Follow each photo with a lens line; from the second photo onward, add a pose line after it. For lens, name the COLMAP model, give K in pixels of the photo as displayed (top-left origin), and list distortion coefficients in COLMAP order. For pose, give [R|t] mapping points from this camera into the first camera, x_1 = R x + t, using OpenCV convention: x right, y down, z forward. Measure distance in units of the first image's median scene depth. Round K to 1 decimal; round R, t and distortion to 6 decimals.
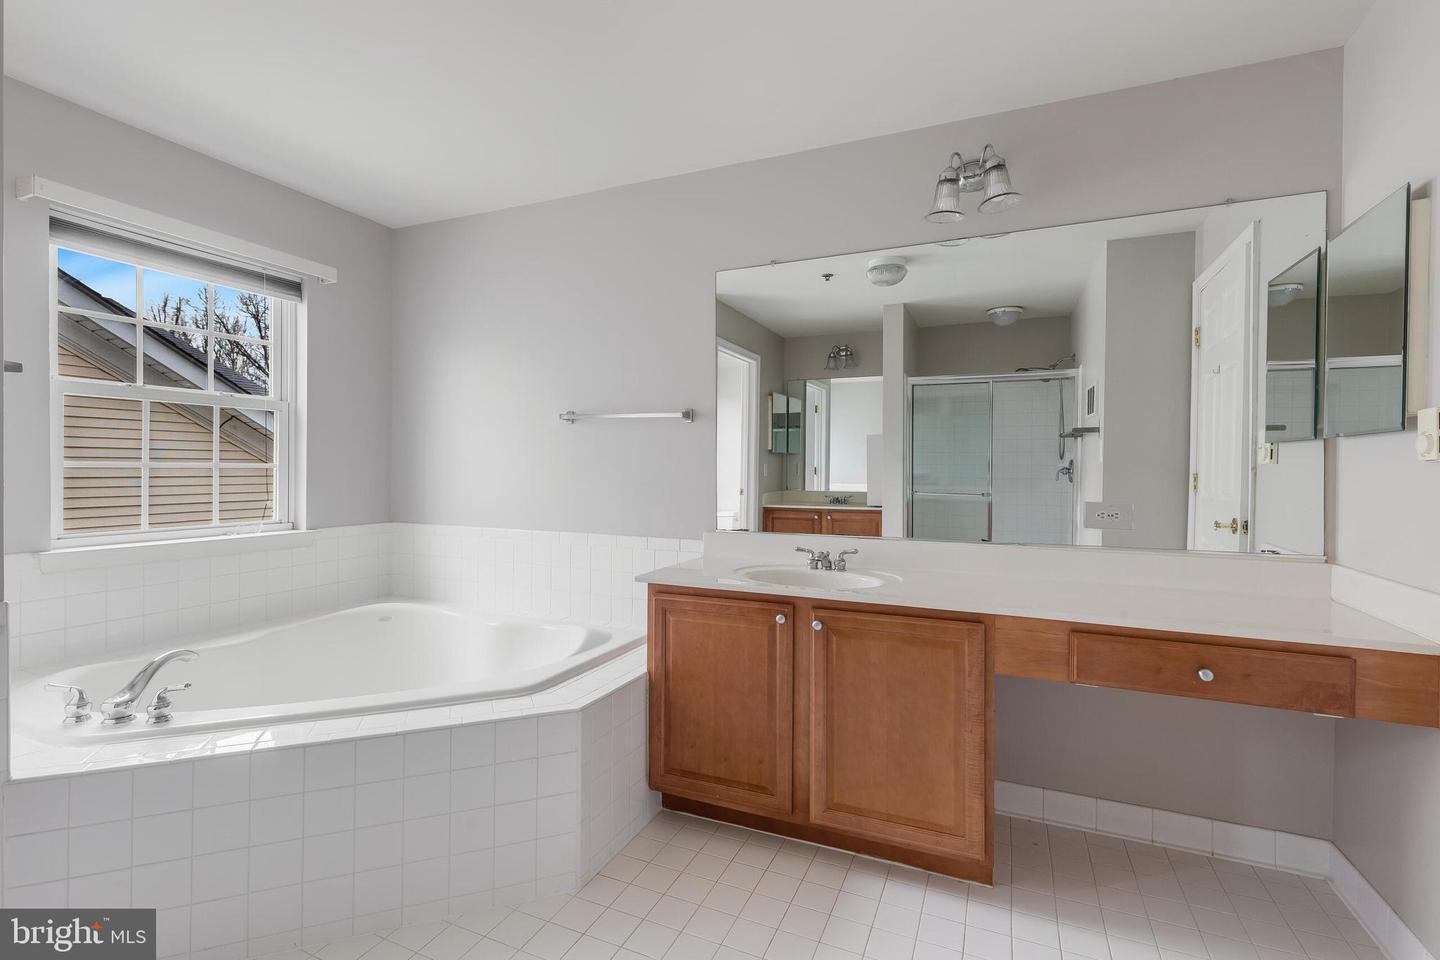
lens RADIAL K [[649.4, 0, 730.7], [0, 649.4, 474.6], [0, 0, 1]] dist [0.008186, -0.001253]
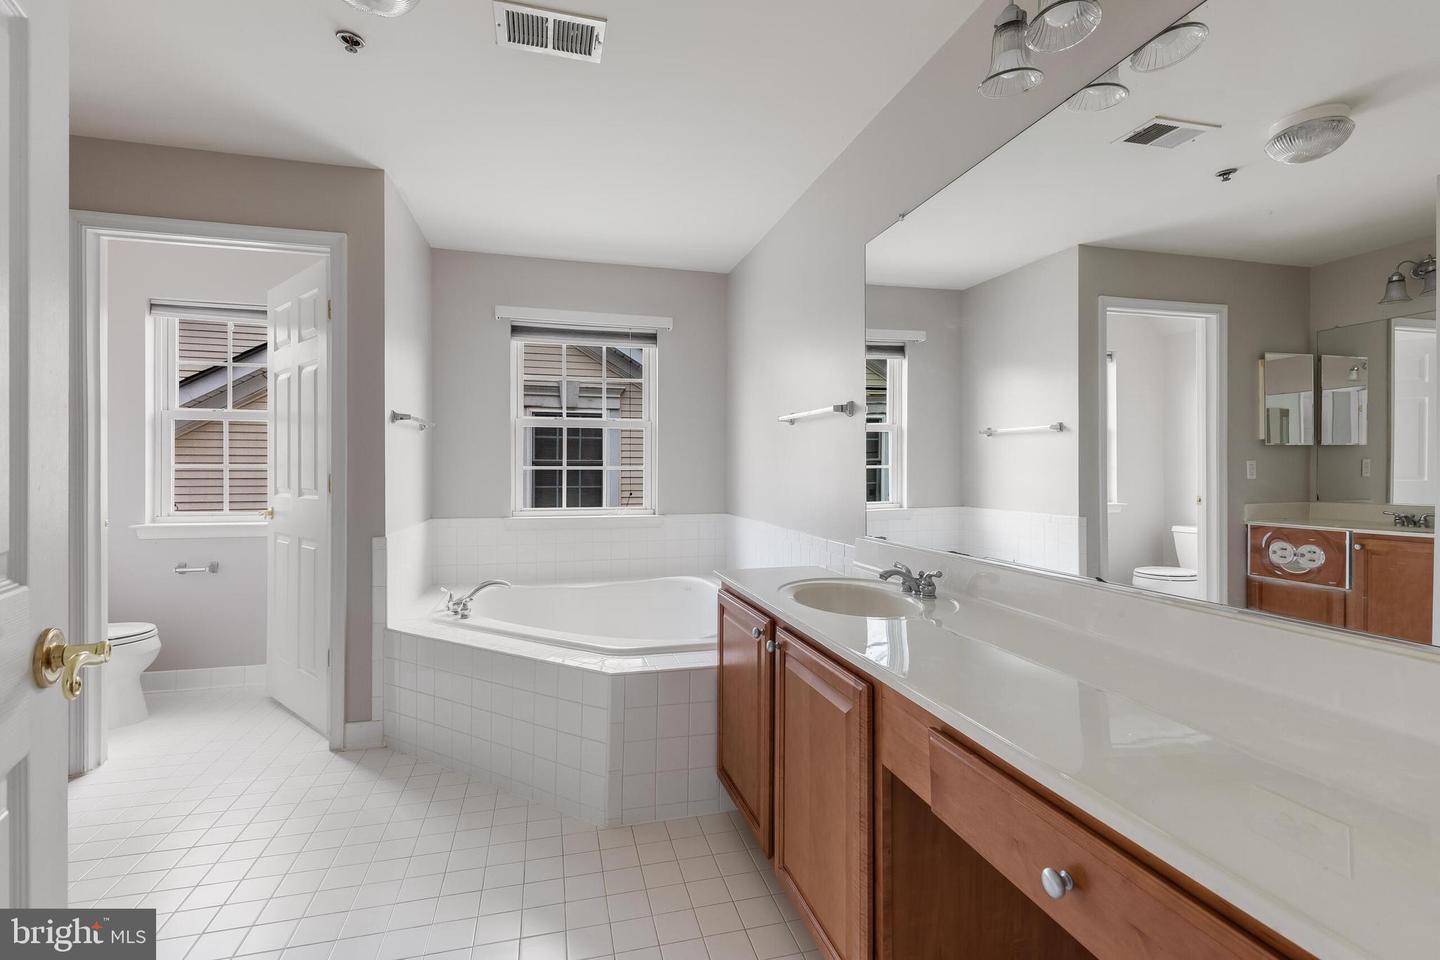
lens RADIAL K [[649.4, 0, 723.6], [0, 649.4, 477.4], [0, 0, 1]] dist [0.008186, -0.001253]
pose [[0.620043, 0.003318, -0.784561, 0.499208], [-0.002838, 0.999994, 0.001987, 0.003322], [0.784563, 0.000994, 0.620049, 0.273215]]
